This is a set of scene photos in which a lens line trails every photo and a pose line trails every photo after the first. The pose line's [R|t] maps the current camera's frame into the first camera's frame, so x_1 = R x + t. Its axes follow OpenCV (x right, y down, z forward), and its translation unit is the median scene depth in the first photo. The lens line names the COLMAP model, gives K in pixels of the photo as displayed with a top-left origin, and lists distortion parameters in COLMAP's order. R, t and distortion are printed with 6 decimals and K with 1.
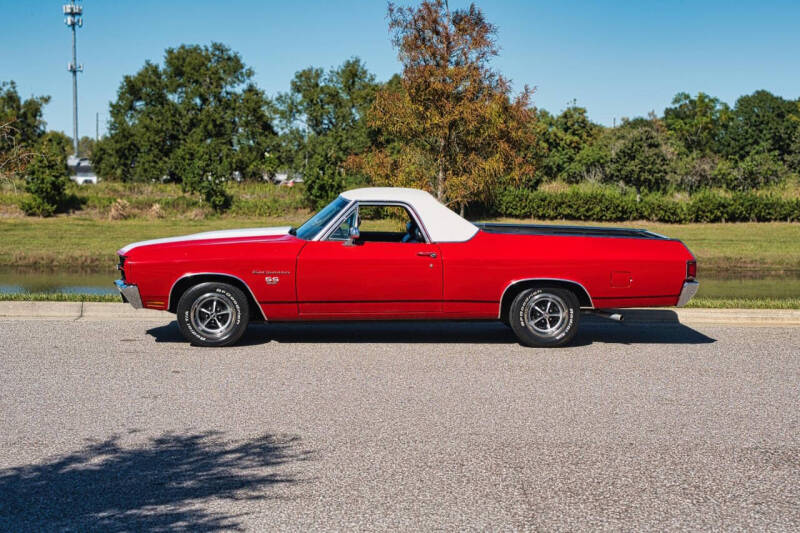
lens RADIAL K [[1431.8, 0, 400.0], [0, 1431.8, 266.5], [0, 0, 1]] dist [0.346147, 0.272632]
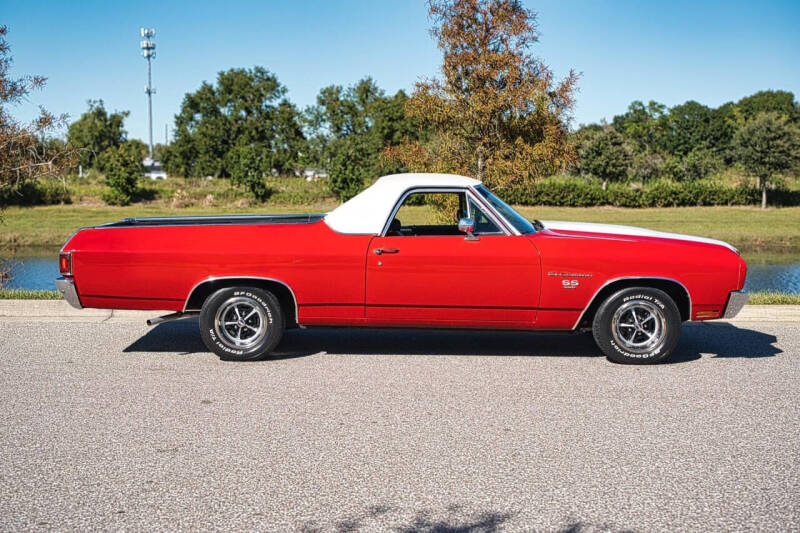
lens RADIAL K [[1930.7, 0, 404.2], [0, 1930.7, 279.5], [0, 0, 1]] dist [0.724855, 0.555485]
pose [[0.998743, -0.004429, -0.049922, 0.083538], [0.004531, 0.999988, 0.001925, 0.027905], [0.049913, -0.002149, 0.998751, -0.684091]]
